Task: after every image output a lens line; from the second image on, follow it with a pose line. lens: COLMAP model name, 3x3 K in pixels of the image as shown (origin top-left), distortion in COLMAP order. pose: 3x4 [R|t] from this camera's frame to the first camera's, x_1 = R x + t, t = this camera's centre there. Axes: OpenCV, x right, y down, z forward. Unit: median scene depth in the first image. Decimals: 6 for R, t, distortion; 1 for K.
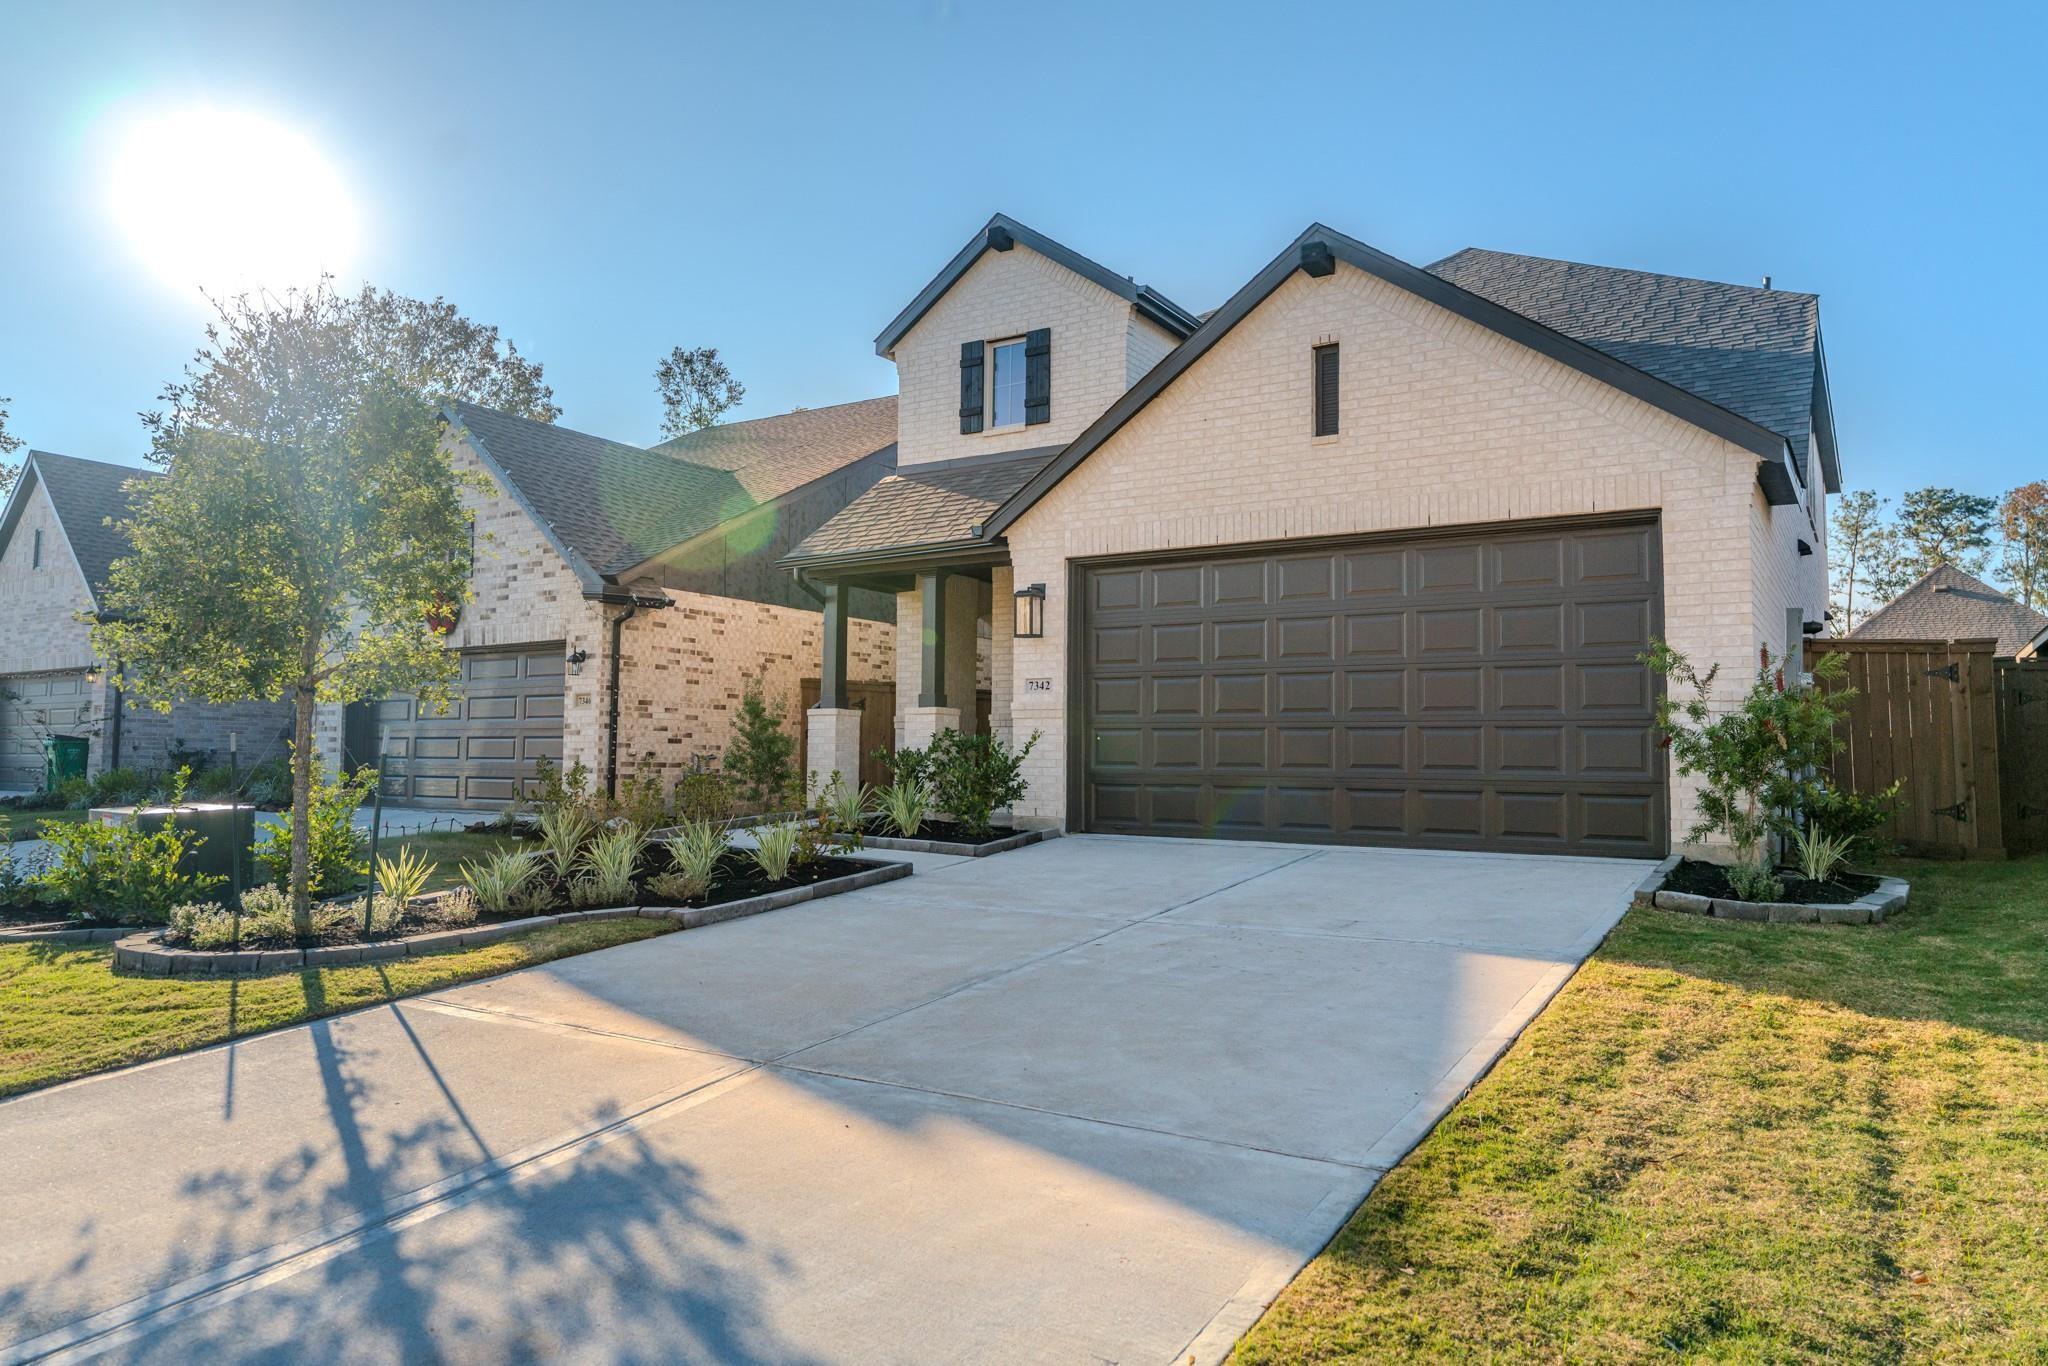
lens RADIAL K [[1339.1, 0, 1024.1], [0, 1339.1, 710.7], [0, 0, 1]] dist [0.002296, -0.001141]
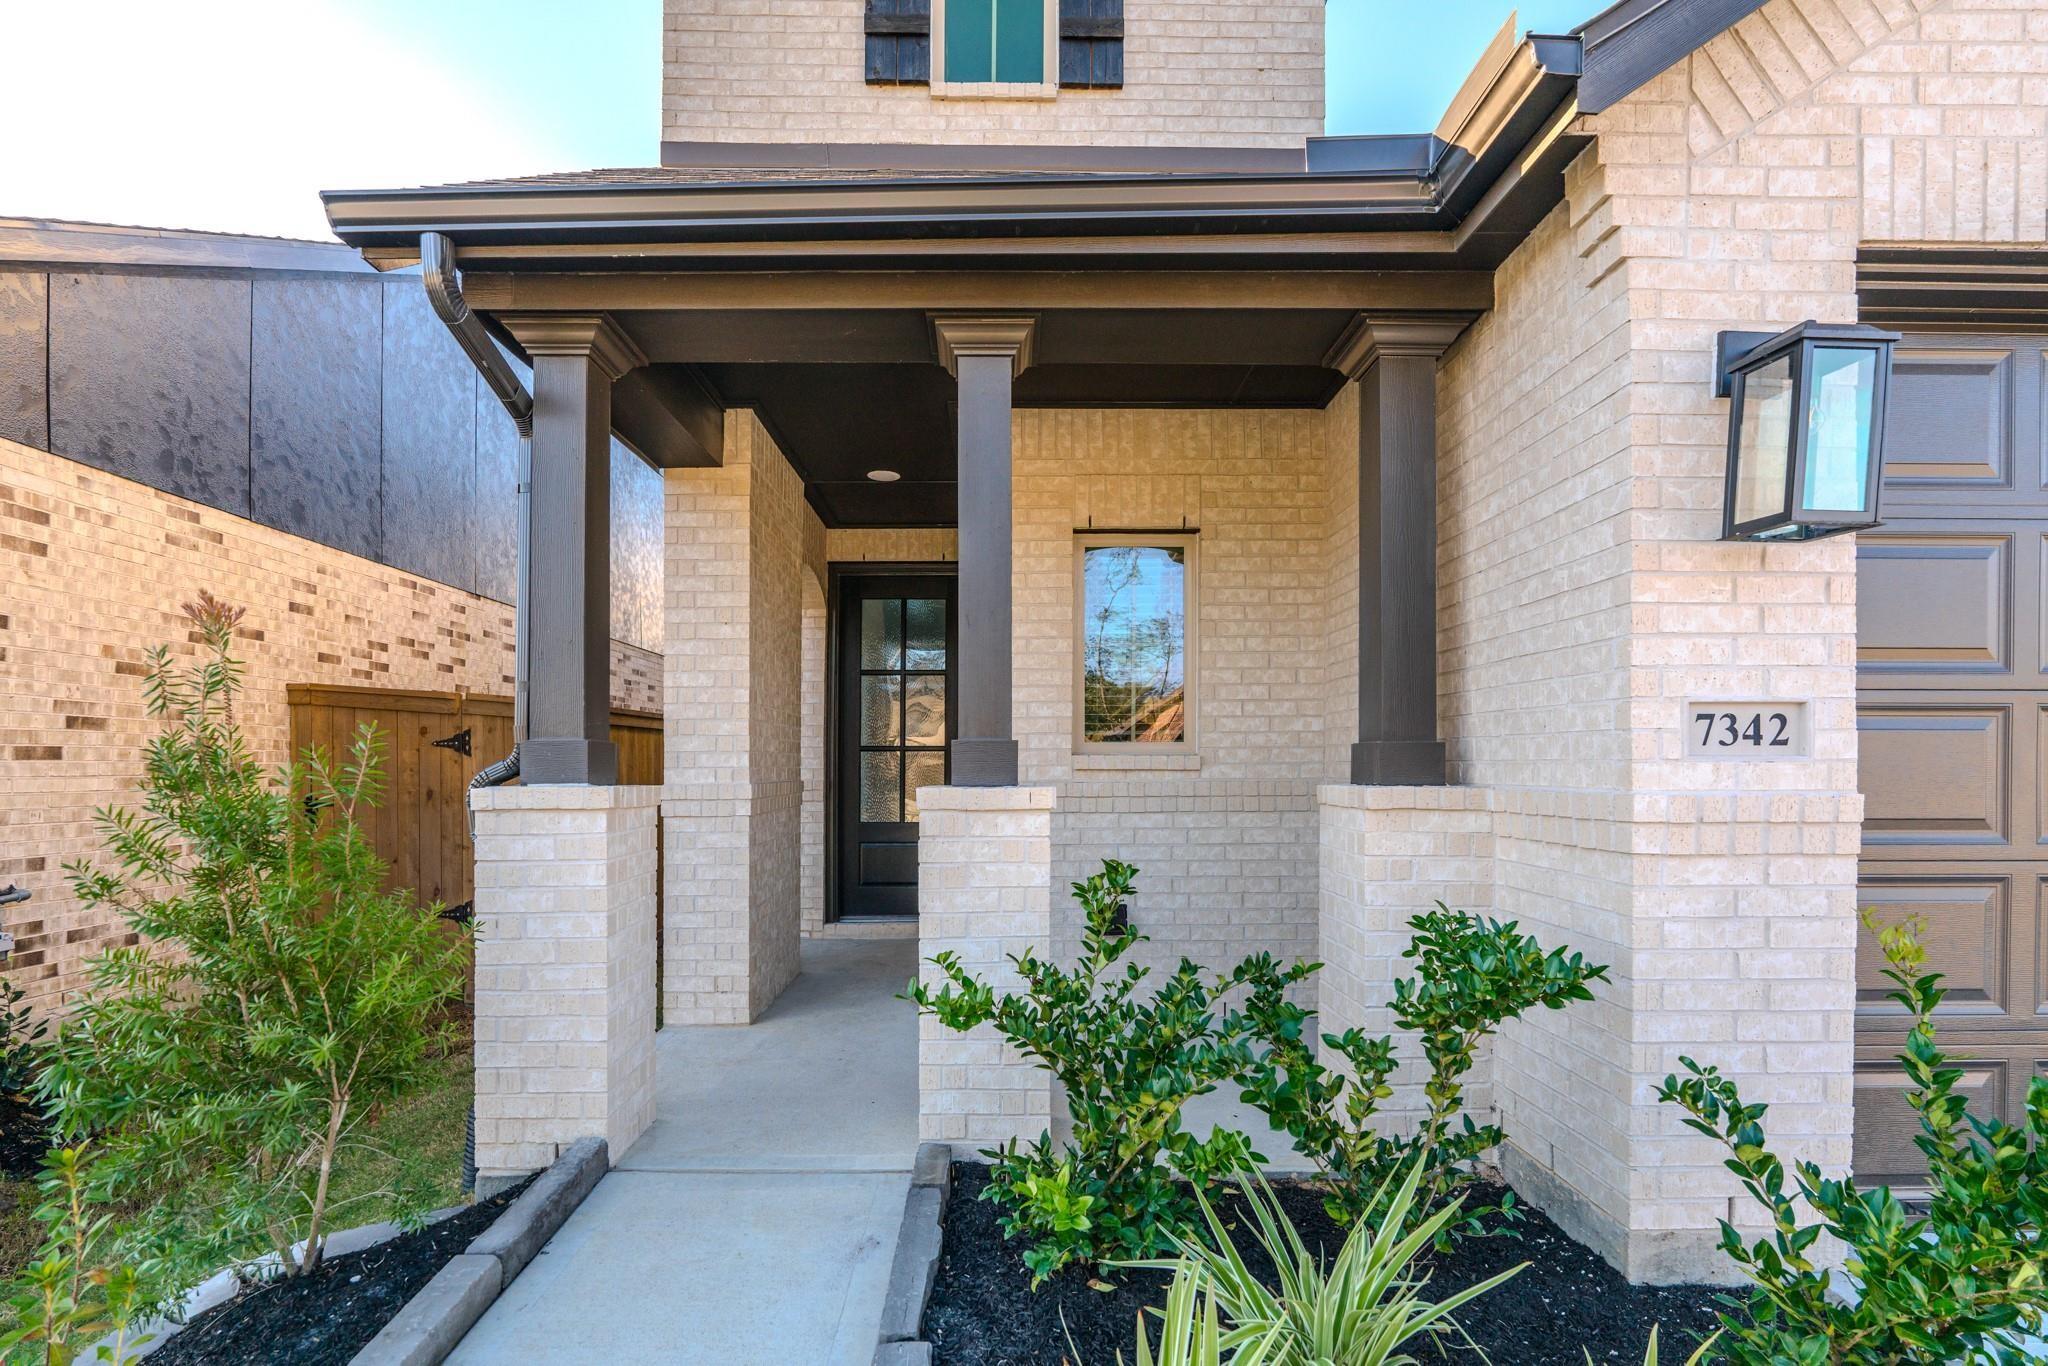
lens RADIAL K [[930.2, 0, 1017.7], [0, 930.2, 766.1], [0, 0, 1]] dist [-0.001950, -0.000021]
pose [[0.835226, -0.011505, 0.549787, -0.223123], [-0.011296, 0.999211, 0.038070, -0.018284], [-0.549791, -0.038008, 0.834437, 0.999491]]
